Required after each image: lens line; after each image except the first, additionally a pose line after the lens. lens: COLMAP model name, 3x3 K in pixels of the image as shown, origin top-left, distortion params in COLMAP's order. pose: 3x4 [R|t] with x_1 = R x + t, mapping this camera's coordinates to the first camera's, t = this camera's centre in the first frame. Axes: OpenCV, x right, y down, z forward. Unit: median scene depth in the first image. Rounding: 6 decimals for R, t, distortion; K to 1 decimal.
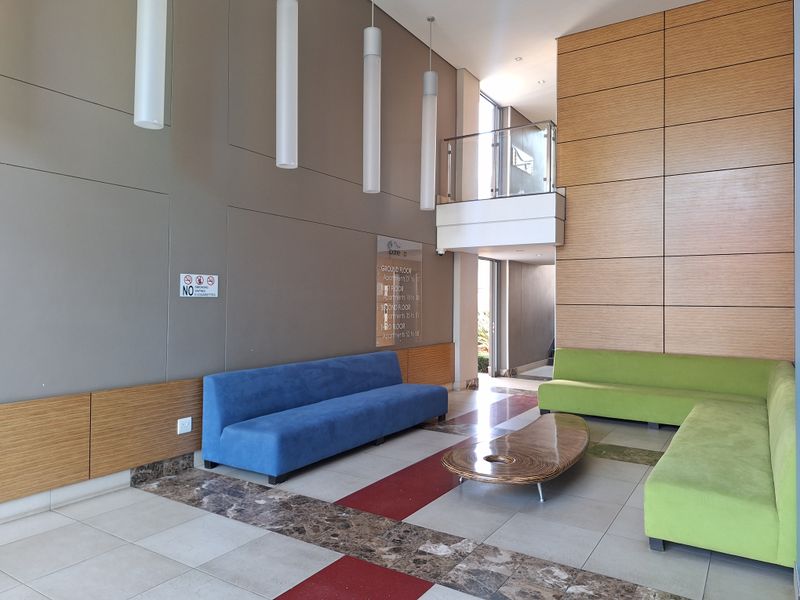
lens RADIAL K [[559.2, 0, 397.9], [0, 559.2, 288.3], [0, 0, 1]] dist [0.056248, -0.054741]
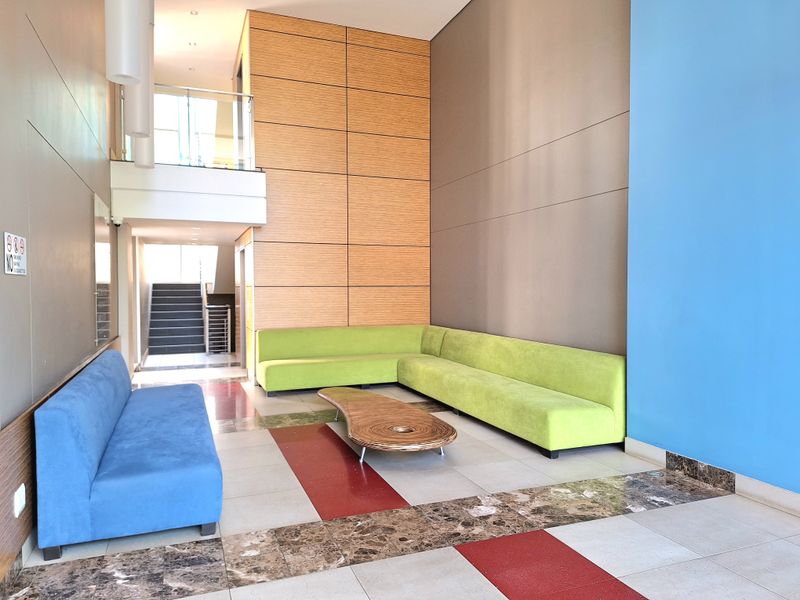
lens RADIAL K [[555.4, 0, 400.0], [0, 555.4, 300.0], [0, 0, 1]] dist [0.072642, -0.081836]
pose [[0.587497, -0.028588, 0.808721, -0.773257], [-0.009300, 0.999071, 0.042073, 0.018758], [-0.809173, -0.032239, 0.586686, 0.462057]]
